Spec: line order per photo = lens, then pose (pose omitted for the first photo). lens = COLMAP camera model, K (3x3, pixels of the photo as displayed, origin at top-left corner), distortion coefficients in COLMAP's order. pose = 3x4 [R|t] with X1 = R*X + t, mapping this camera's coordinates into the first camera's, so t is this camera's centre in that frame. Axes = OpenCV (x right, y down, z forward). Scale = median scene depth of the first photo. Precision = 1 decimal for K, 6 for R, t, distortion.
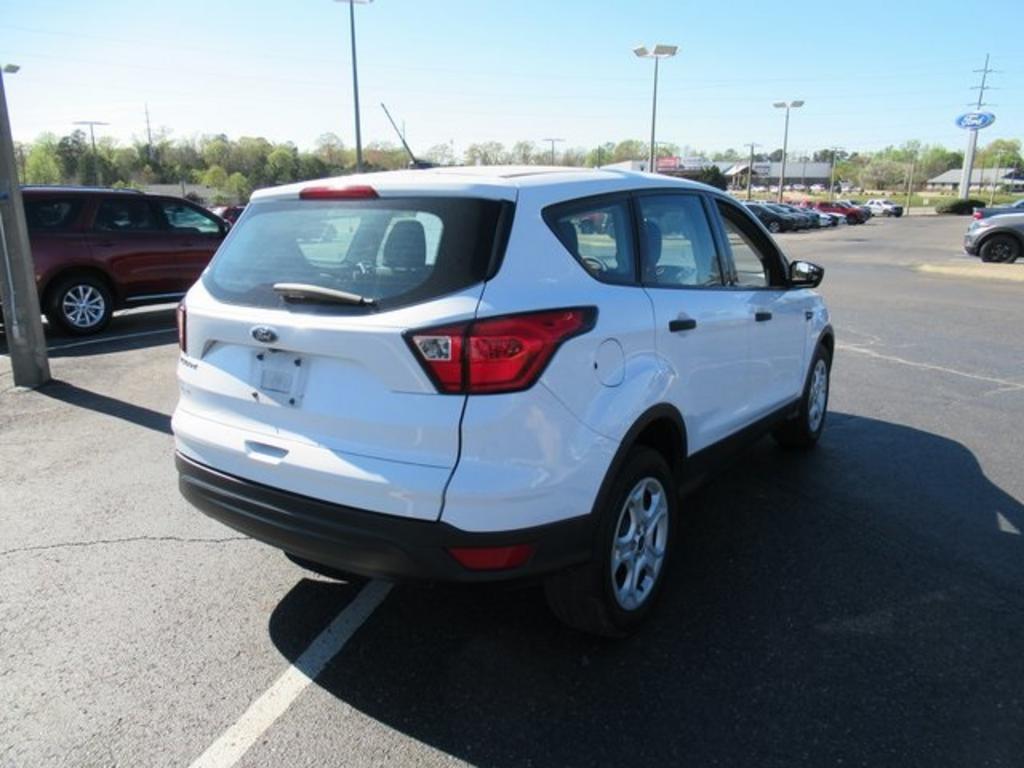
lens RADIAL K [[753.9, 0, 507.5], [0, 753.9, 384.1], [0, 0, 1]] dist [-0.000883, -0.000741]
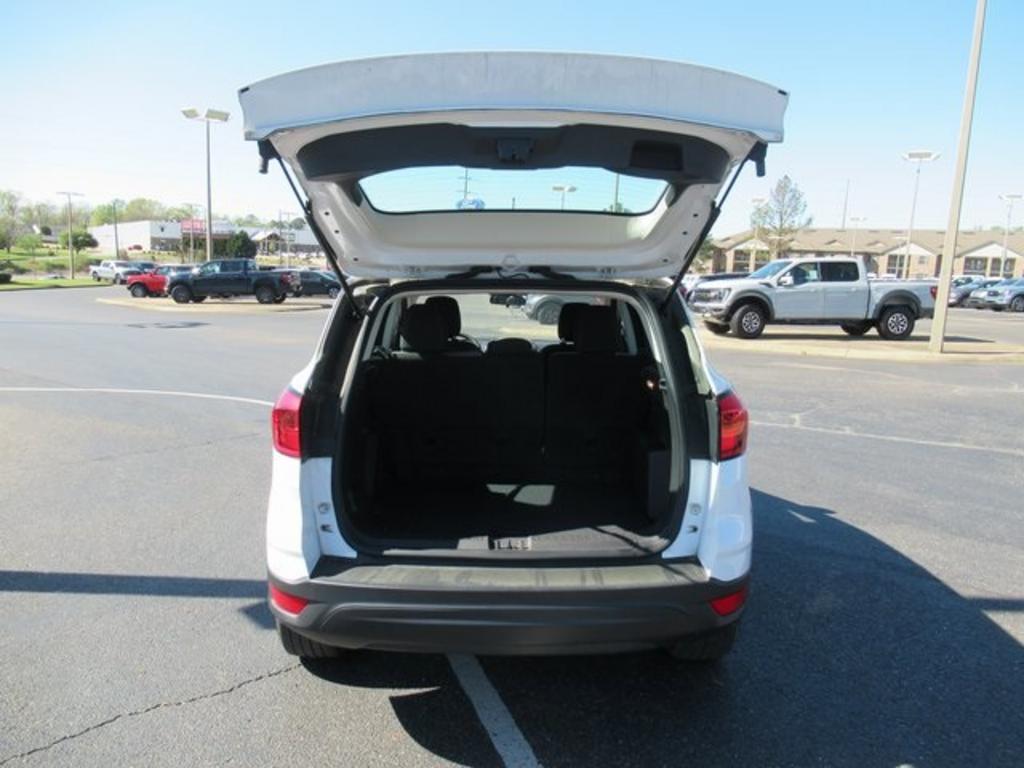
lens RADIAL K [[753.9, 0, 507.5], [0, 753.9, 384.1], [0, 0, 1]] dist [-0.000883, -0.000741]
pose [[0.826643, -0.063533, 0.559129, -0.742862], [0.109440, 0.992785, -0.048993, -0.064485], [-0.551982, 0.101690, 0.827632, 0.161901]]
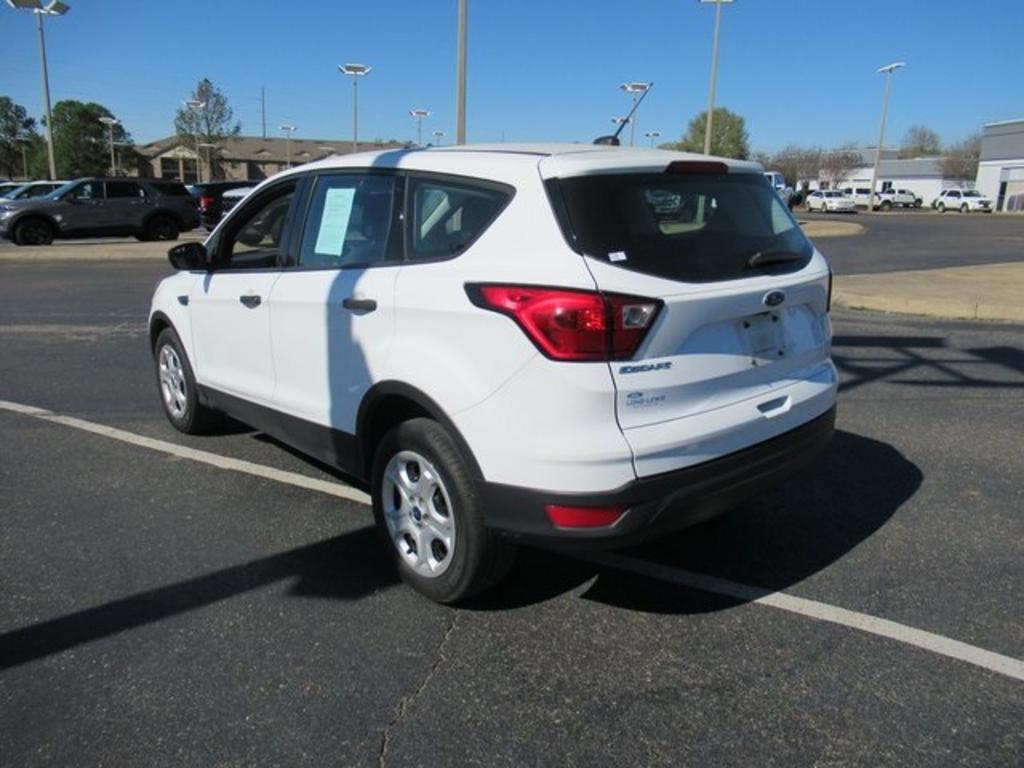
lens RADIAL K [[753.9, 0, 507.5], [0, 753.9, 384.1], [0, 0, 1]] dist [-0.000883, -0.000741]
pose [[0.250869, -0.235843, 0.938852, -1.257489], [0.217670, 0.958773, 0.182684, -0.196800], [-0.943231, 0.158530, 0.291862, 0.913827]]
